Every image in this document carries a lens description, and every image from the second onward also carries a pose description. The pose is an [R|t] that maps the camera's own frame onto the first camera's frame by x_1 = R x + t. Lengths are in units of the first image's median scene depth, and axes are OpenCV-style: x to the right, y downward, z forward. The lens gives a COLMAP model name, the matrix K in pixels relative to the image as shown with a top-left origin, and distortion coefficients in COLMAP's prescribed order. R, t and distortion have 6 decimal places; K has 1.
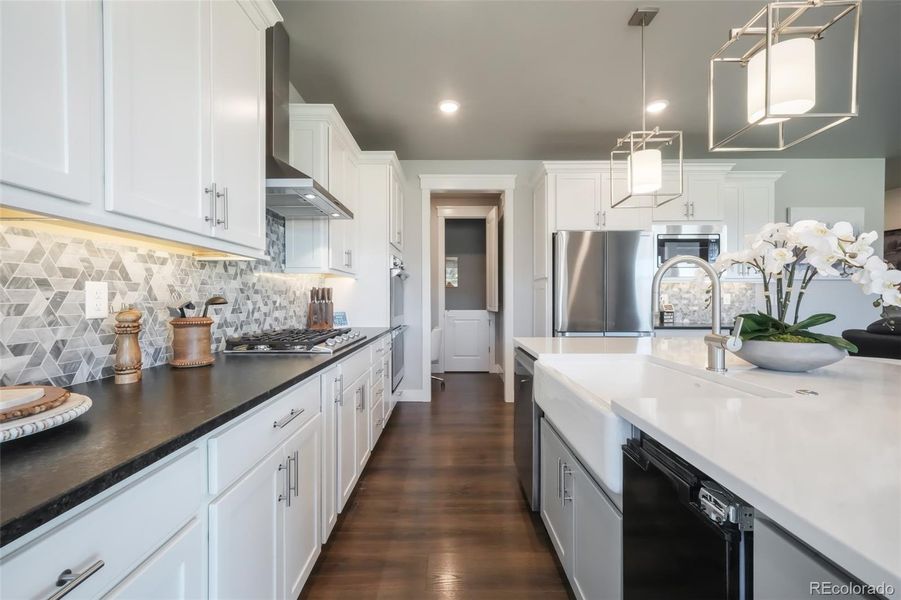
lens RADIAL K [[373.6, 0, 449.7], [0, 373.6, 299.5], [0, 0, 1]] dist [0.009416, 0.000559]
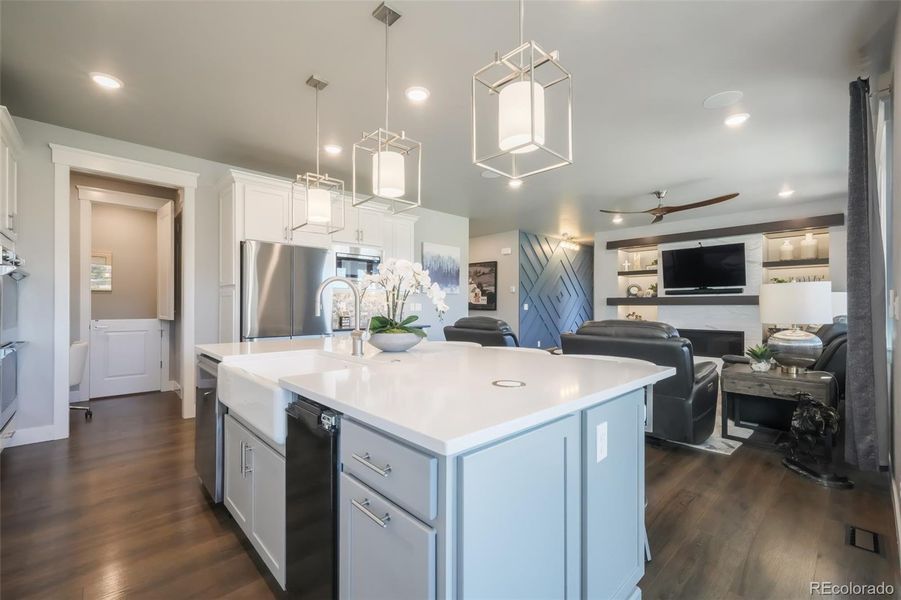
lens RADIAL K [[393.8, 0, 452.2], [0, 393.8, 305.0], [0, 0, 1]] dist [0.007842, -0.000787]
pose [[0.732353, 0.003714, 0.680915, -0.047371], [-0.001602, 0.999992, -0.003732, -0.001781], [-0.680923, 0.001642, 0.732353, -0.244889]]
